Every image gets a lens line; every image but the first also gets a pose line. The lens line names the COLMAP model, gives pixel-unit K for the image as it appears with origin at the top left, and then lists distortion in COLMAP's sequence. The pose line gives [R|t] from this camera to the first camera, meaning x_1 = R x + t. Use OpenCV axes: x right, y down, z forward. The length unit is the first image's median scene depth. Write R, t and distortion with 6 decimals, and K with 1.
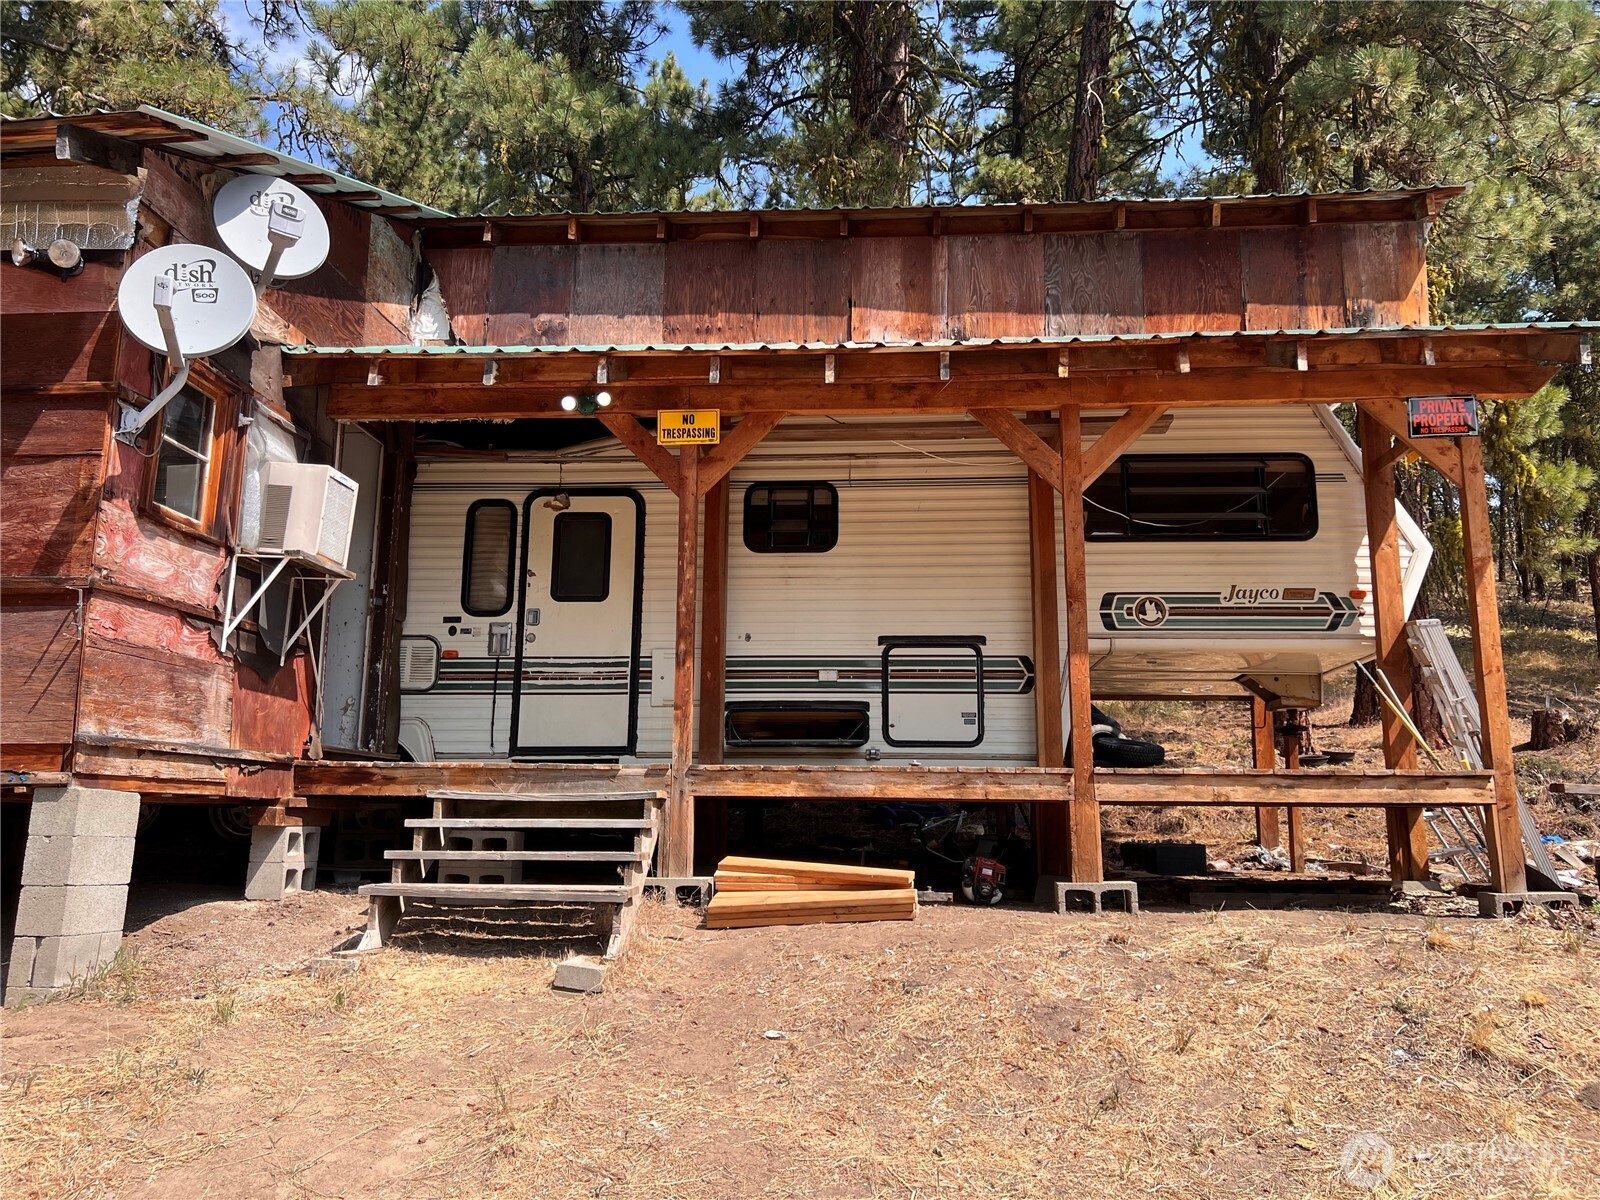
lens RADIAL K [[1181.3, 0, 814.4], [0, 1181.3, 596.0], [0, 0, 1]] dist [0.057142, -0.074198]
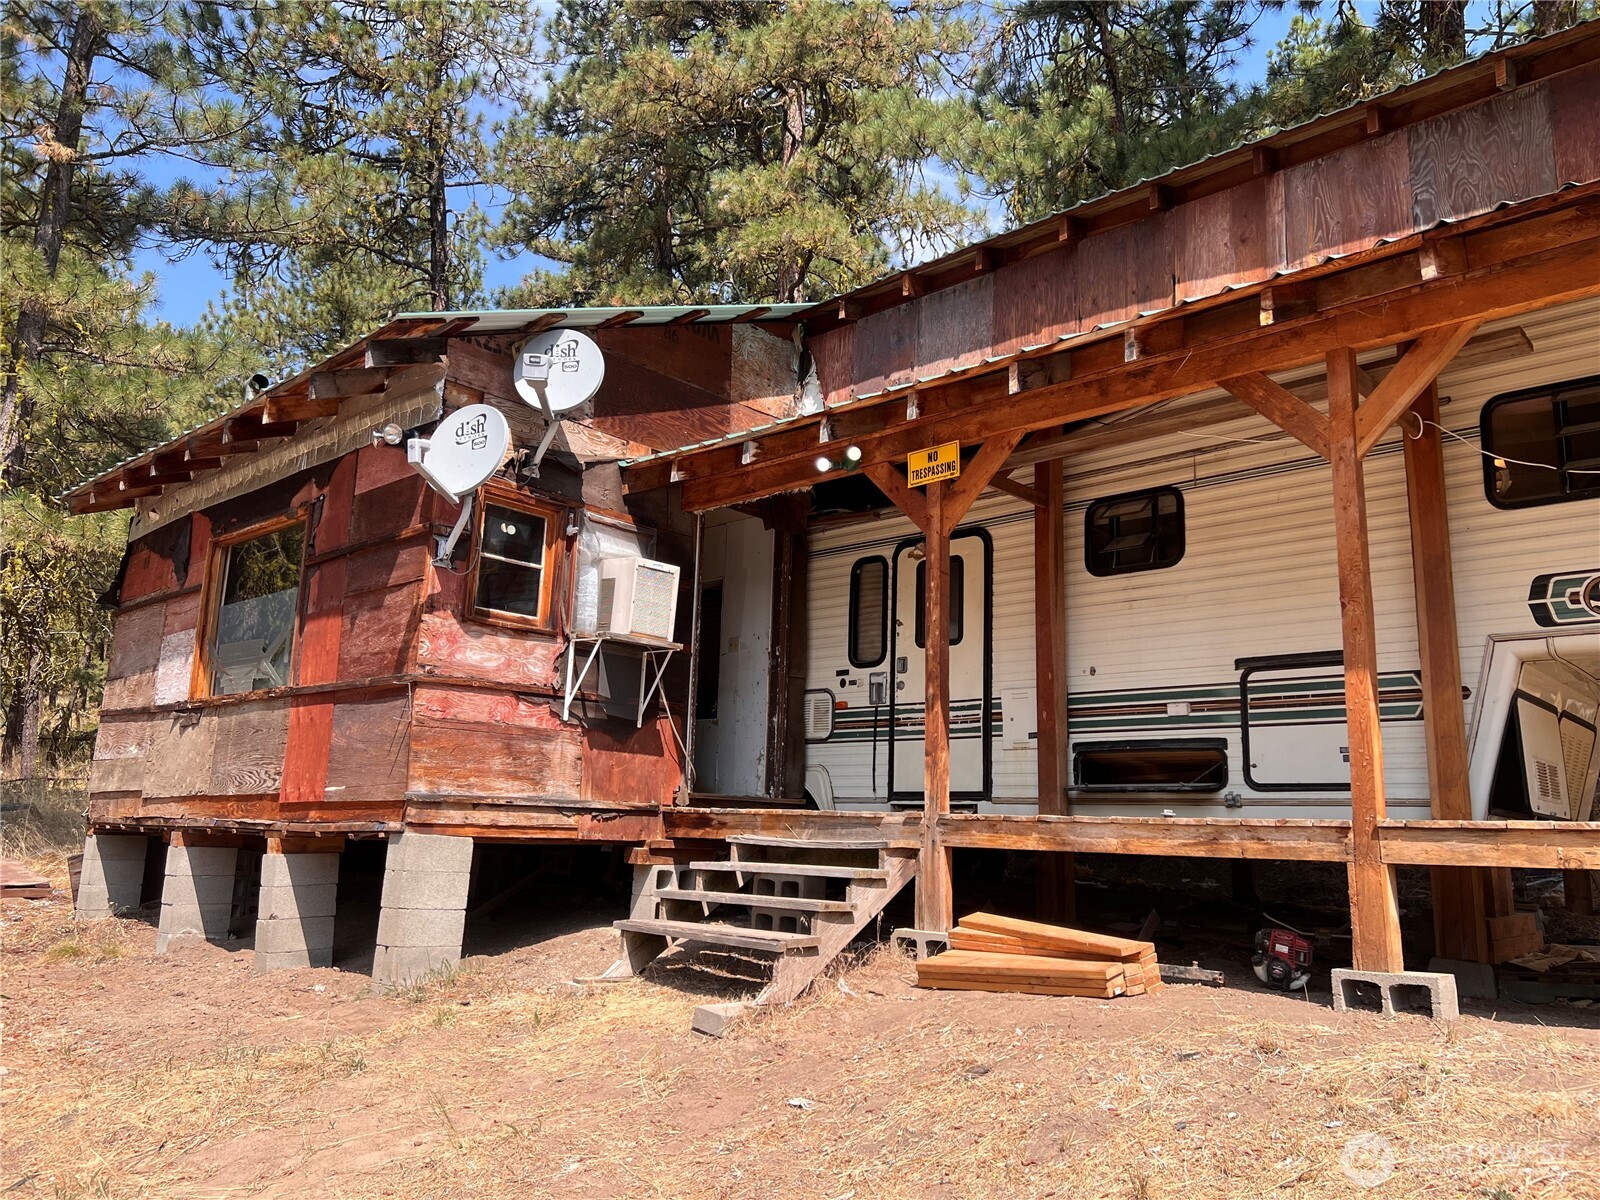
lens RADIAL K [[1181.3, 0, 803.2], [0, 1181.3, 600.4], [0, 0, 1]] dist [0.057142, -0.074198]
pose [[0.786761, -0.107967, -0.607742, 0.395866], [0.093628, 0.994065, -0.055391, 0.012672], [0.610115, -0.013323, 0.792201, 0.163157]]
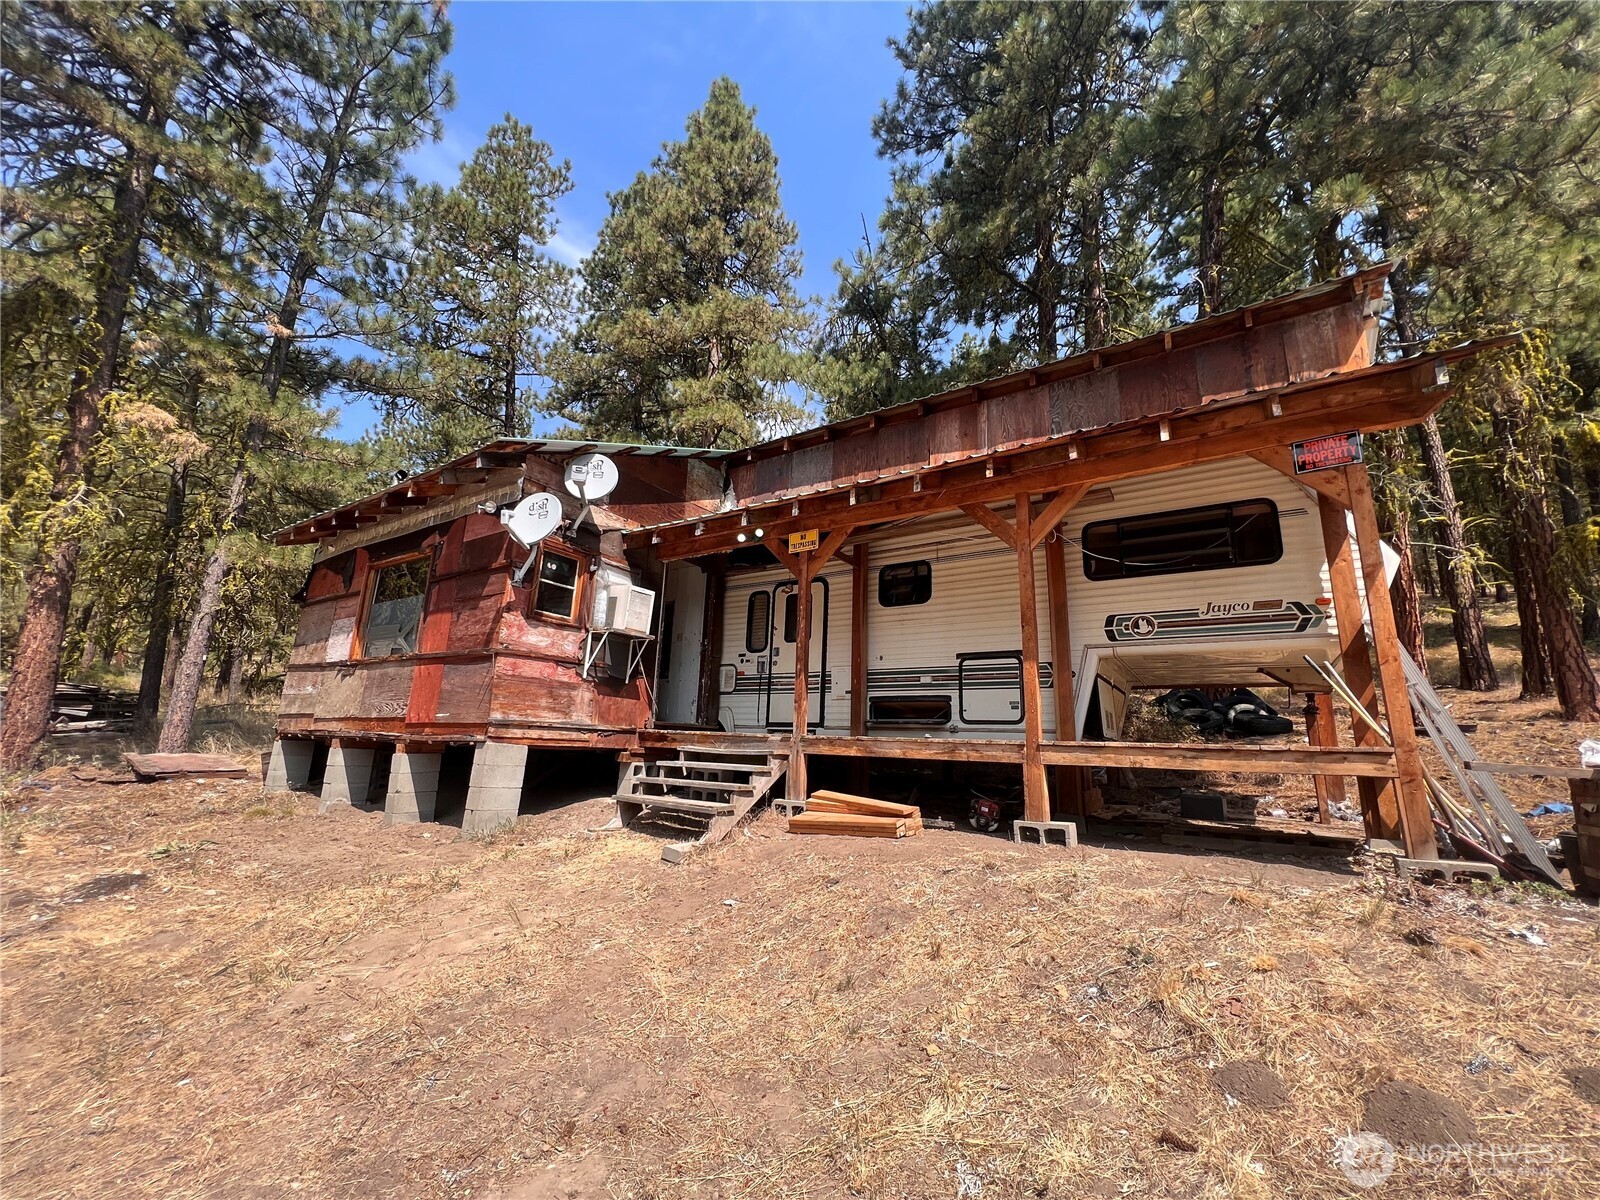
lens RADIAL K [[636.9, 0, 796.6], [0, 636.9, 595.5], [0, 0, 1]] dist [-0.005591, 0.000638]
pose [[0.871083, -0.092698, -0.482308, 0.342106], [0.063123, 0.995013, -0.077233, 0.010612], [0.487062, 0.036832, 0.872590, 0.169198]]
